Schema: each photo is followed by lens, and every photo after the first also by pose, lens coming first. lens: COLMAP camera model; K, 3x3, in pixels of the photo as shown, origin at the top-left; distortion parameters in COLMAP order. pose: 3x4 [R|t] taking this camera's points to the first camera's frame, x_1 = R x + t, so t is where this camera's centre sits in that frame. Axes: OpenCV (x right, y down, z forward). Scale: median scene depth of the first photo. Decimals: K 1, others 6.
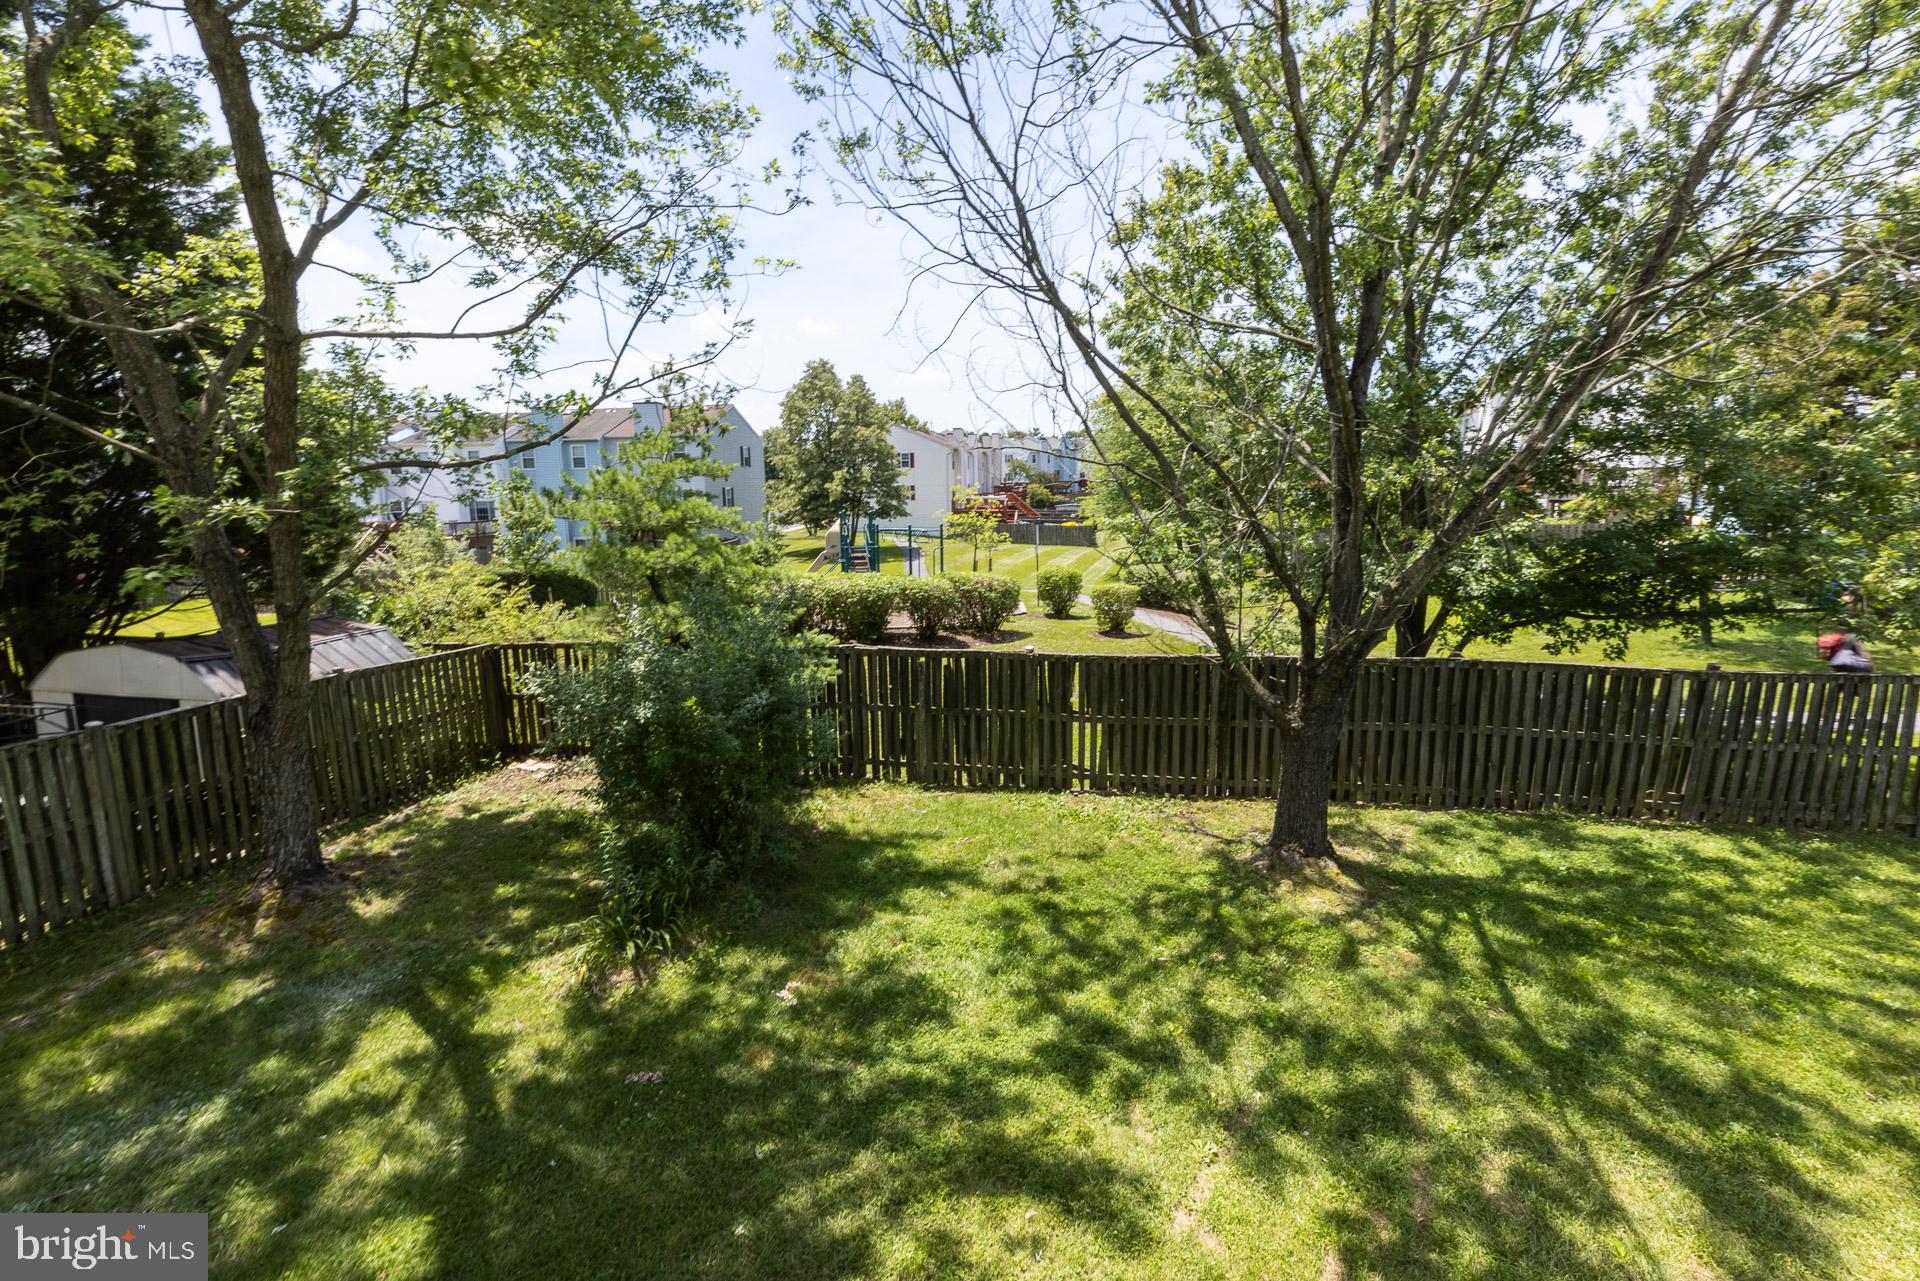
lens RADIAL K [[856.3, 0, 963.9], [0, 856.3, 630.2], [0, 0, 1]] dist [0.007210, -0.000581]
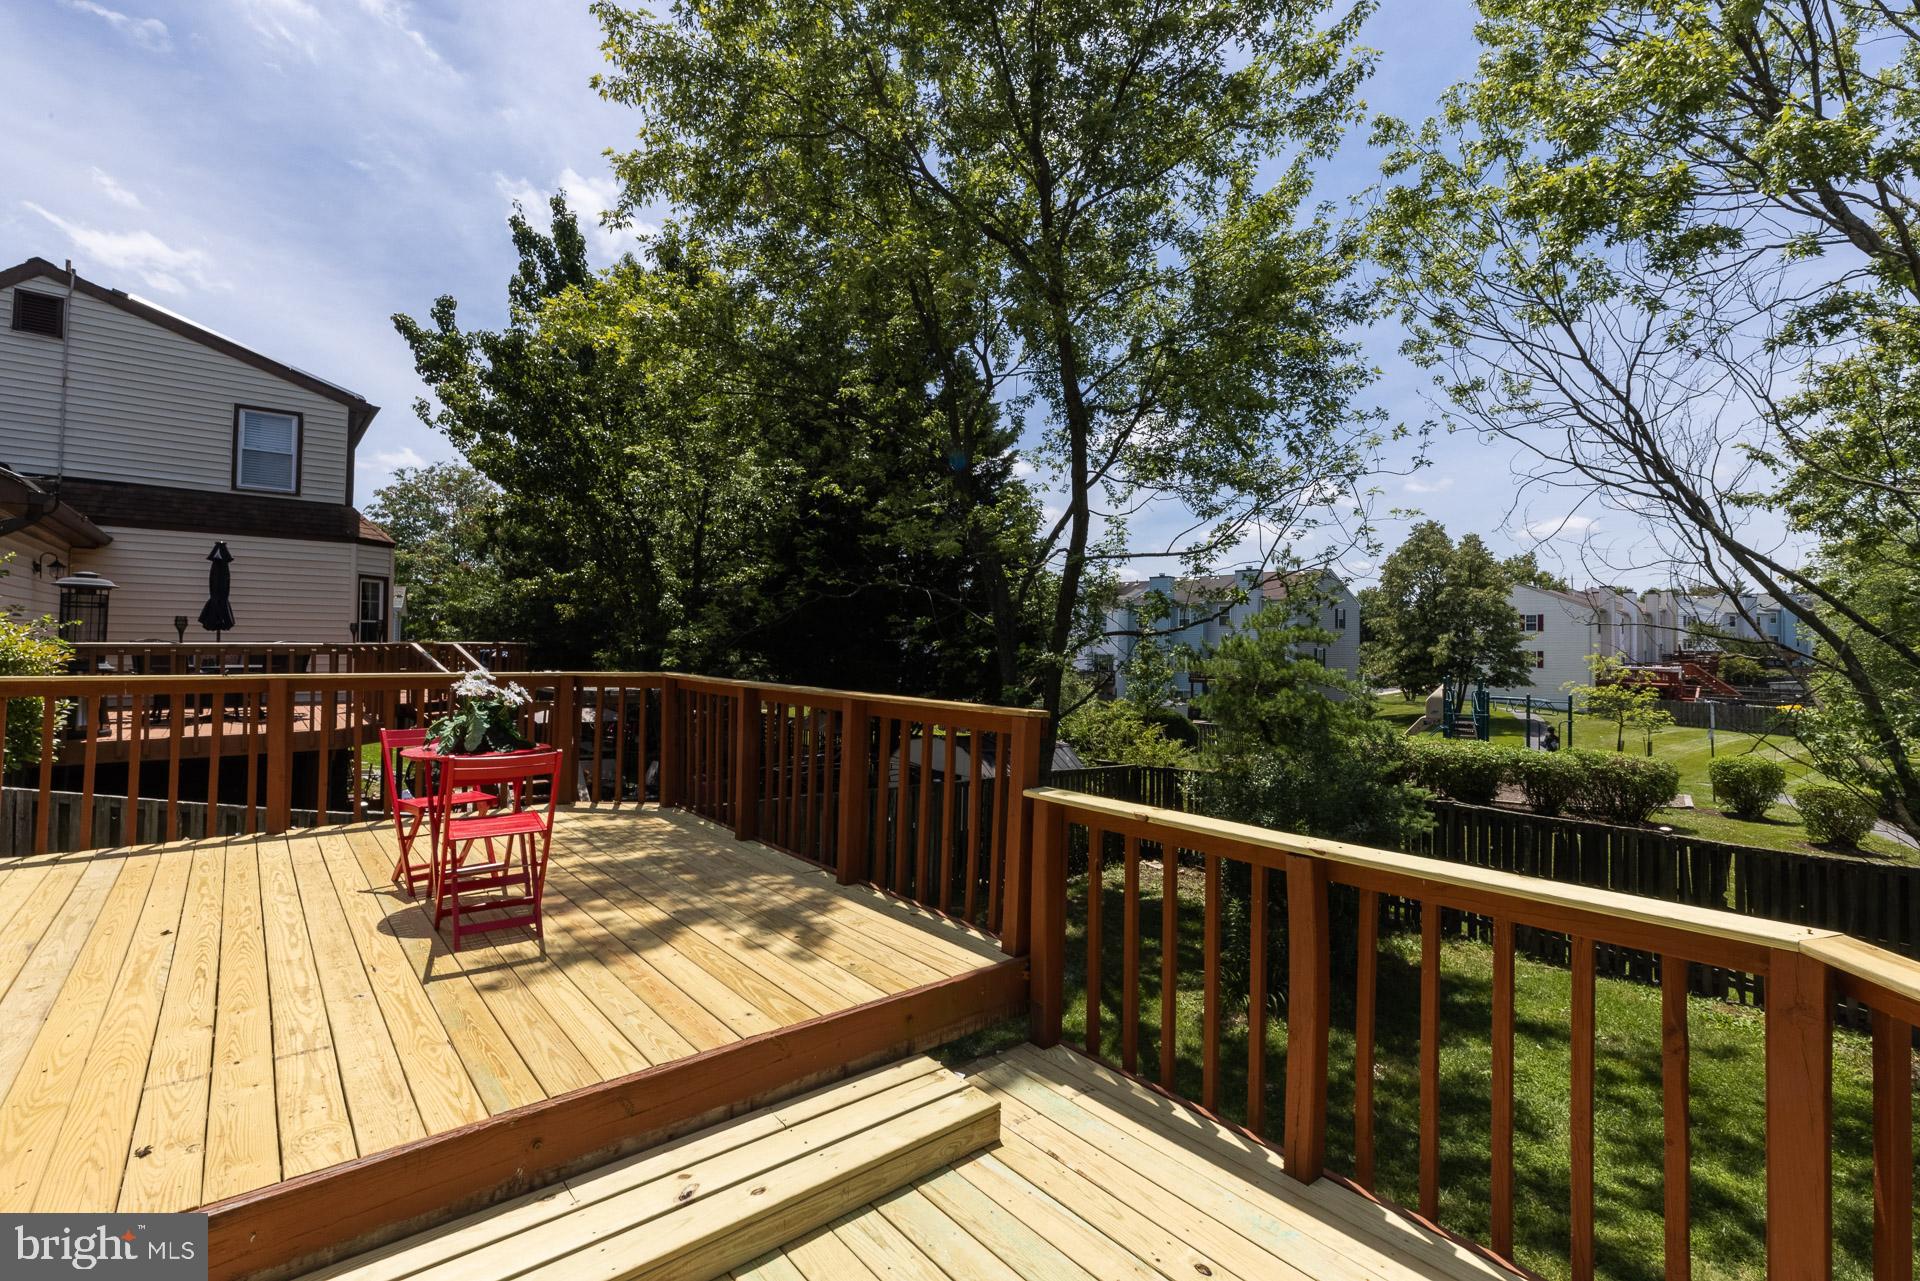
lens RADIAL K [[856.3, 0, 963.9], [0, 856.3, 630.2], [0, 0, 1]] dist [0.007210, -0.000581]
pose [[0.793788, 0.013175, -0.608052, 0.016036], [-0.123613, 0.982393, -0.140085, 0.014743], [0.595501, 0.186361, 0.781440, -0.106255]]
